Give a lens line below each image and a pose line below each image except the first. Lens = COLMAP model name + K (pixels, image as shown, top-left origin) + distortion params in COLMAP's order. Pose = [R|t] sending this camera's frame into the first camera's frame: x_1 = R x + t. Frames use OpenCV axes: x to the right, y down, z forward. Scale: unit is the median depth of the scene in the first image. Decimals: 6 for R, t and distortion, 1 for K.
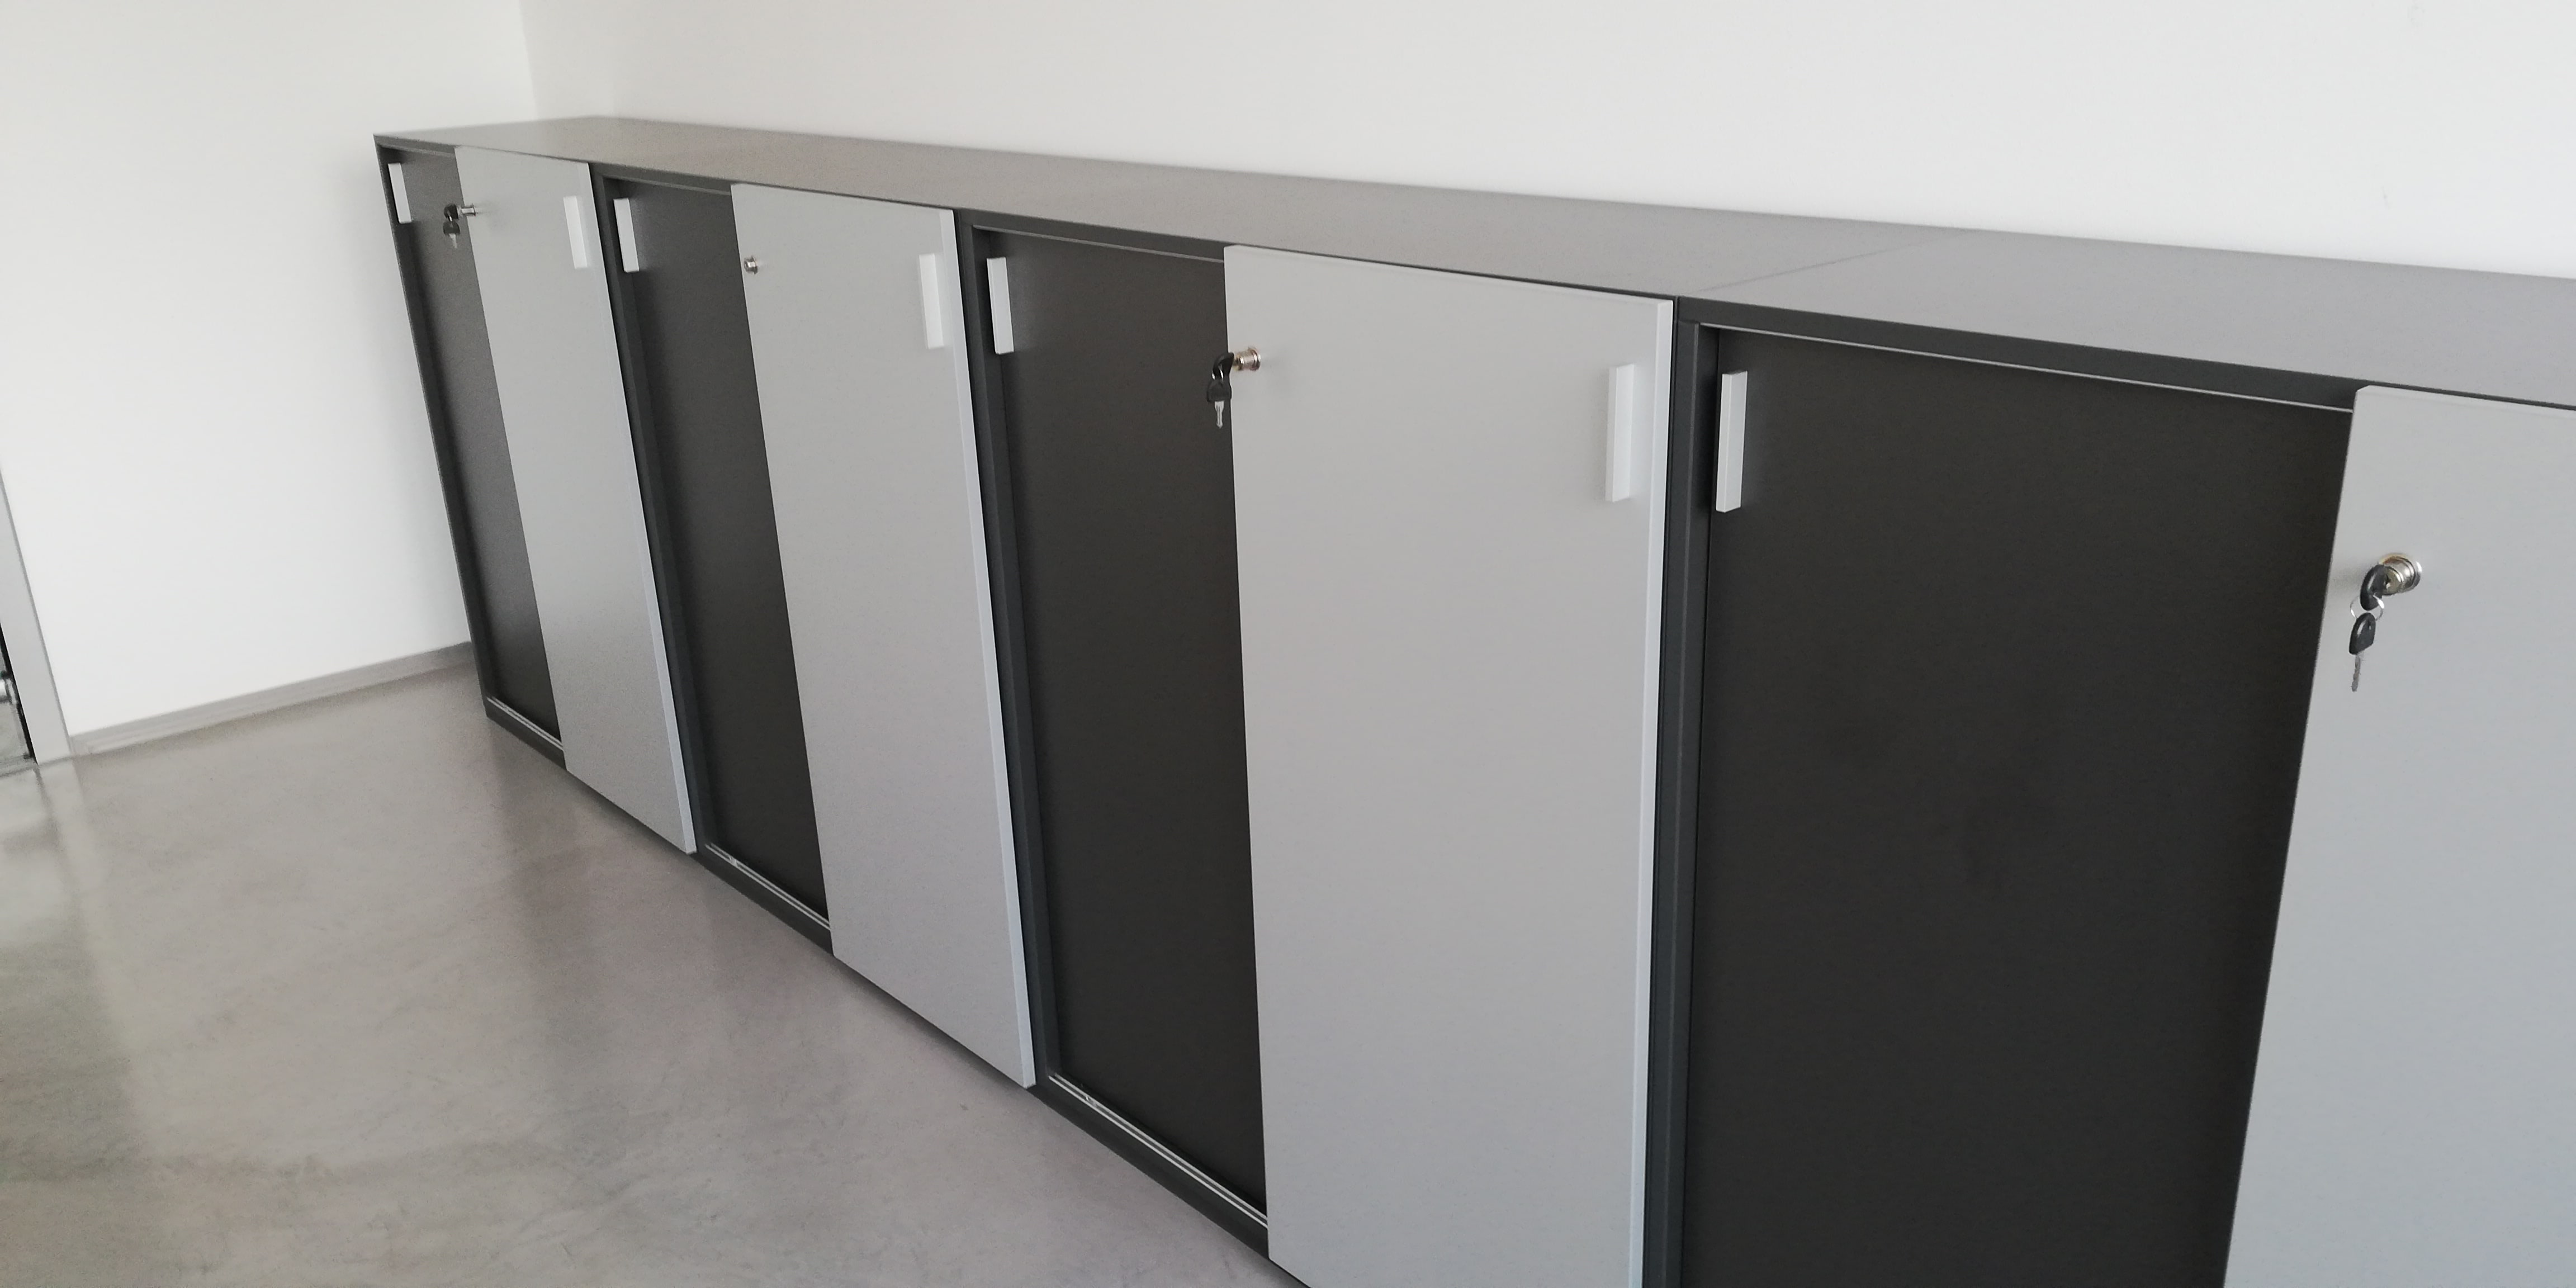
lens RADIAL K [[1941.1, 0, 1288.0], [0, 1941.1, 644.0], [0, 0, 1]] dist [0.047283, -0.060319]
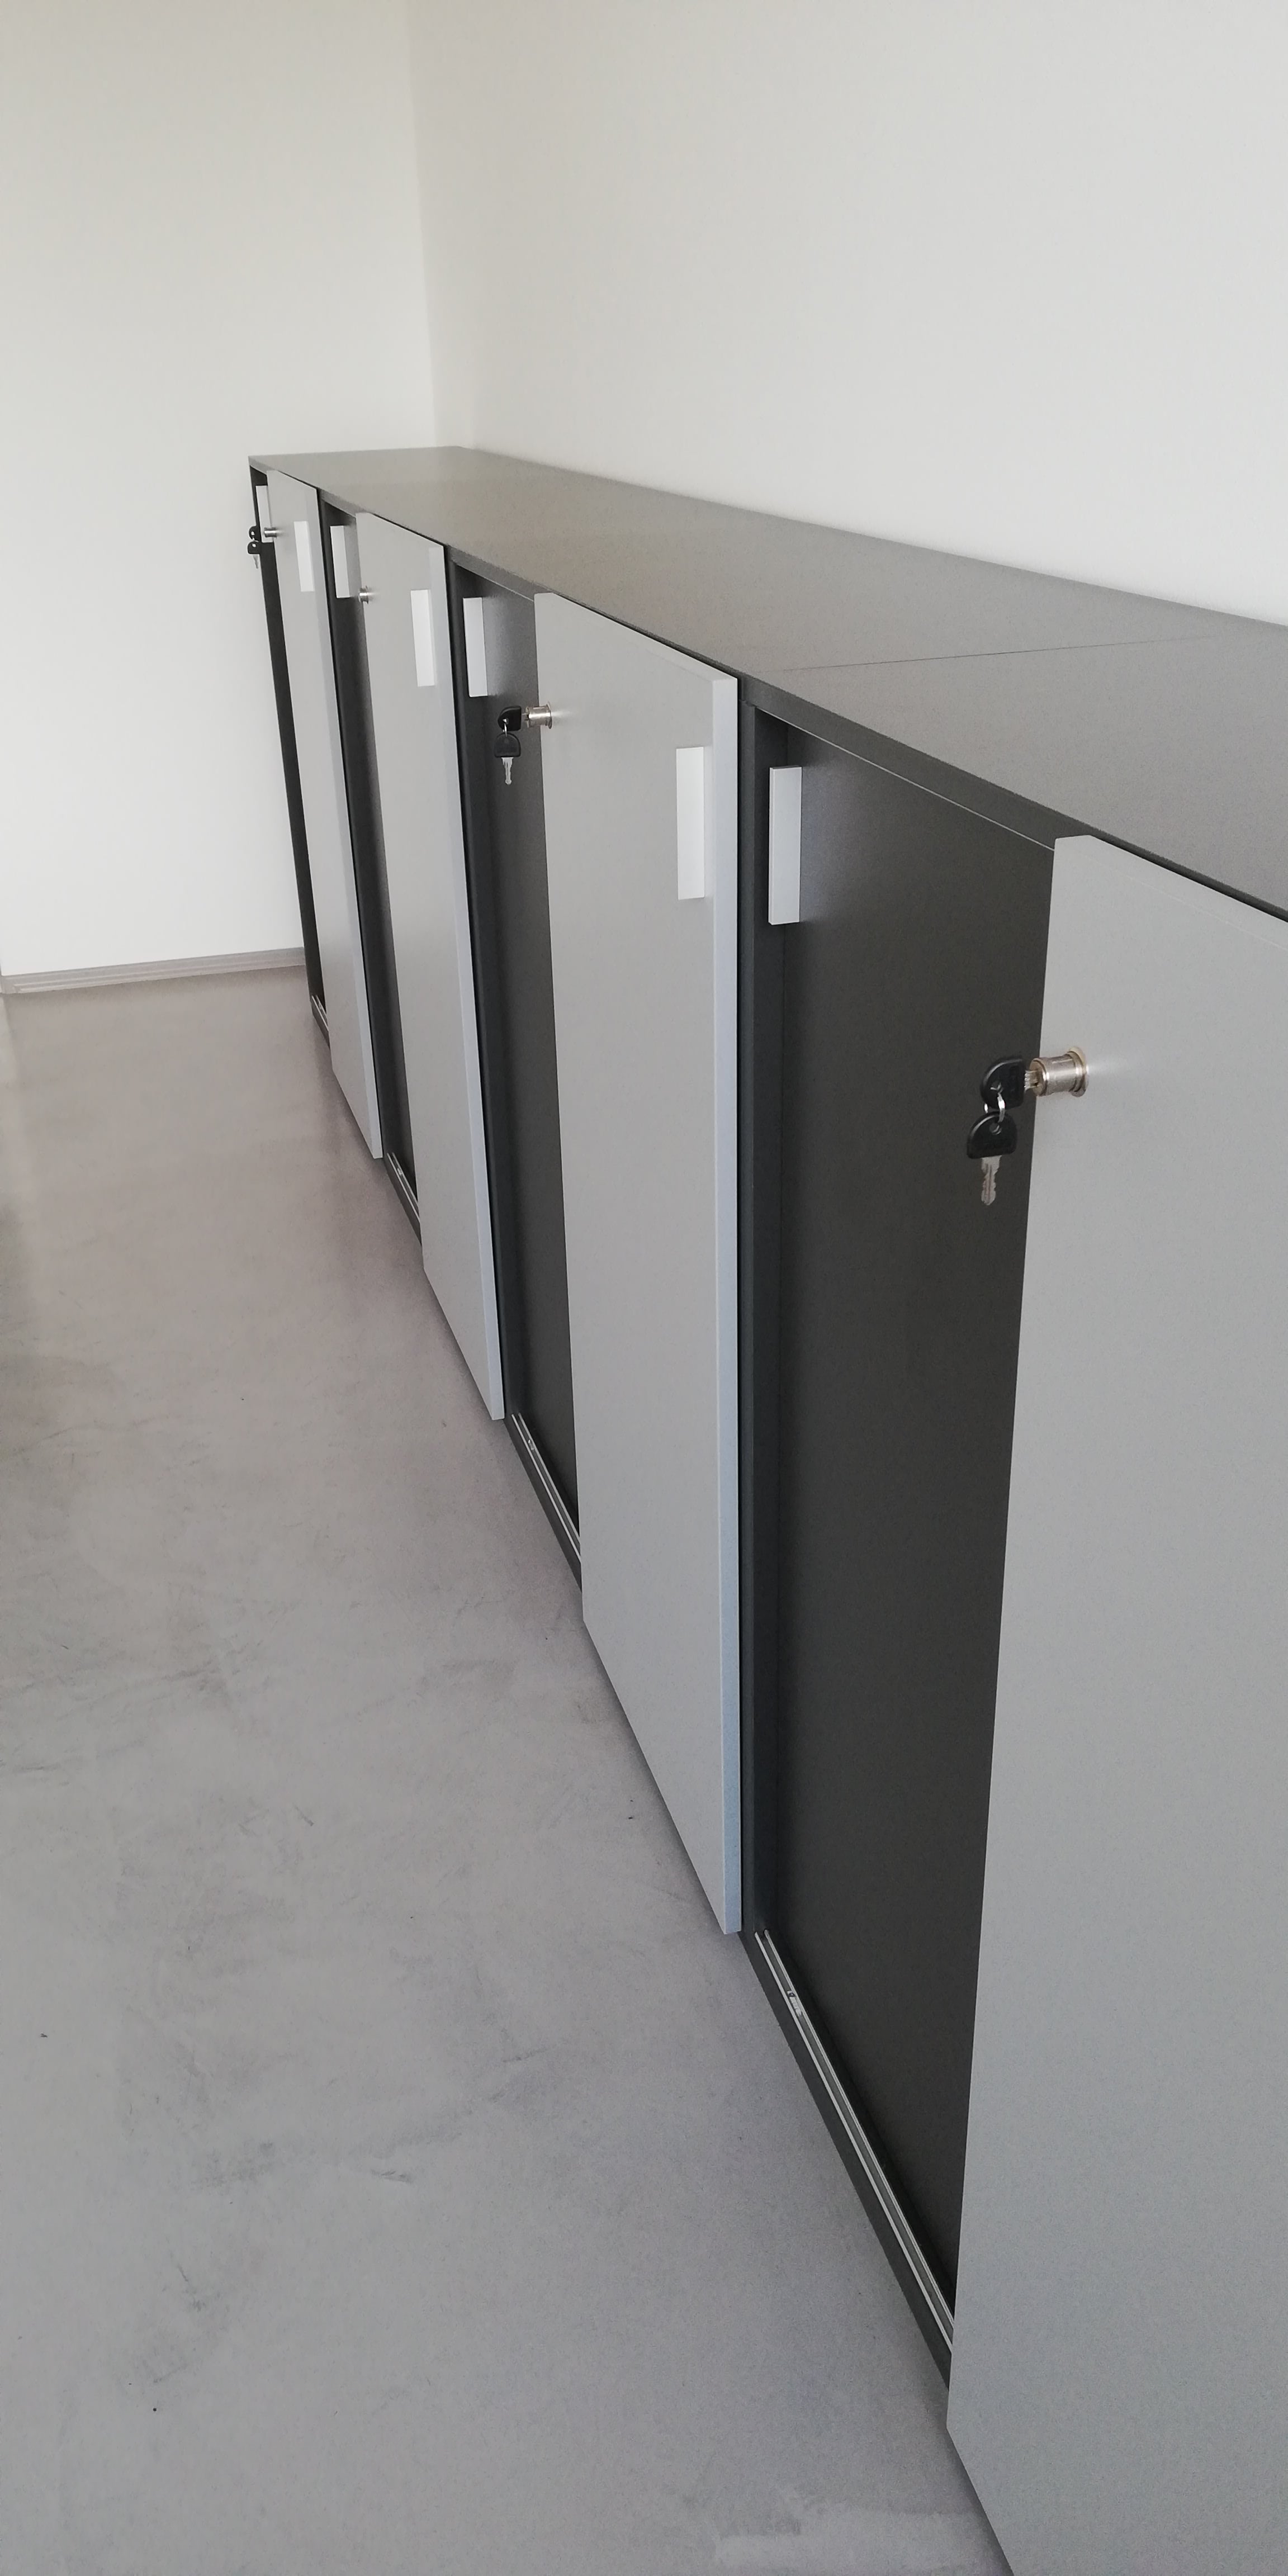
lens RADIAL K [[1941.1, 0, 644.2], [0, 1941.1, 1303.6], [0, 0, 1]] dist [0.047283, -0.060319]
pose [[0.907303, 0.203960, -0.367697, 0.243769], [-0.152130, 0.974465, 0.165148, -0.016324], [0.391991, -0.093902, 0.915164, 0.056853]]
